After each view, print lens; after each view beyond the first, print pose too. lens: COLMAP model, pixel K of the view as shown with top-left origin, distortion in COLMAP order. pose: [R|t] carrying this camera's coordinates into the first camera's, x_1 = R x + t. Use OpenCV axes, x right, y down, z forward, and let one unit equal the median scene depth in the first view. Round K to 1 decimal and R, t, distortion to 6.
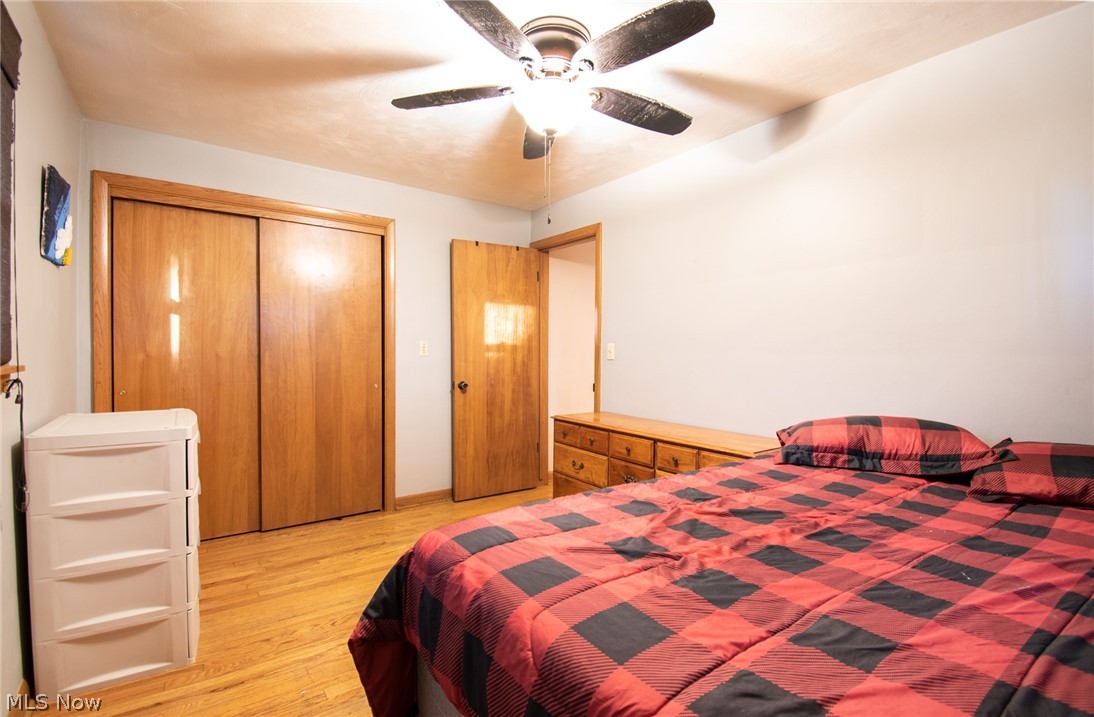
lens RADIAL K [[513.6, 0, 544.9], [0, 513.6, 359.1], [0, 0, 1]] dist [0.000321, -0.000021]
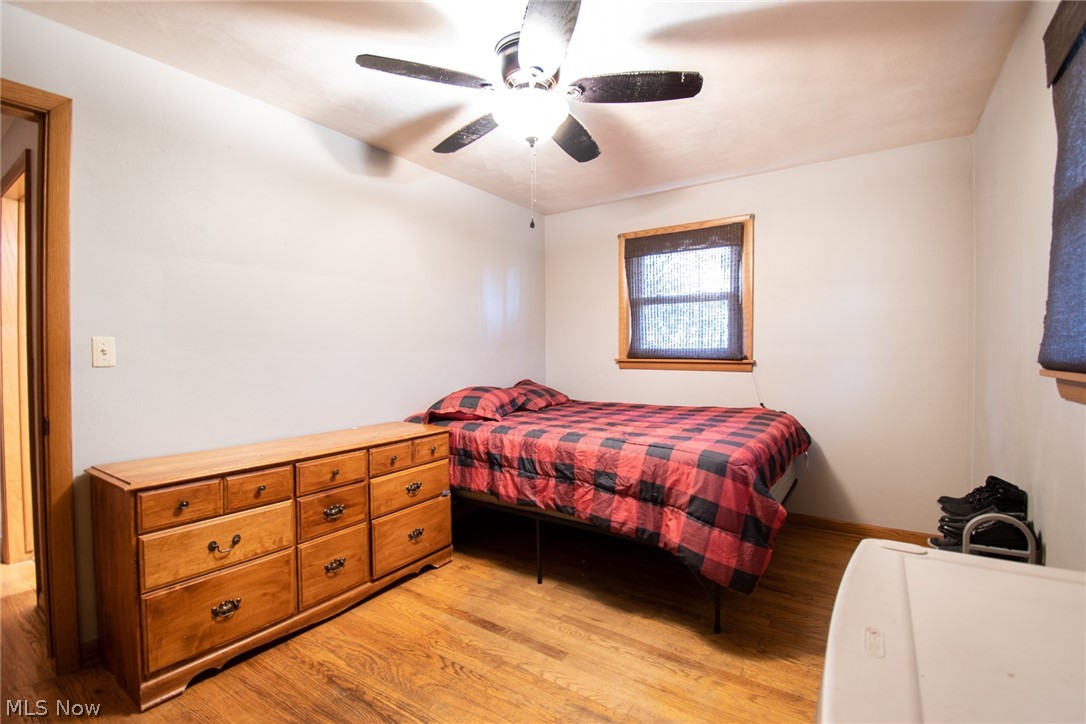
lens RADIAL K [[474.5, 0, 549.3], [0, 474.5, 355.4], [0, 0, 1]] dist [-0.003859, -0.000574]
pose [[-0.358749, -0.018593, 0.933249, -0.646721], [0.012065, 0.999626, 0.024554, -0.021764], [-0.933356, 0.020068, -0.358390, 0.948509]]
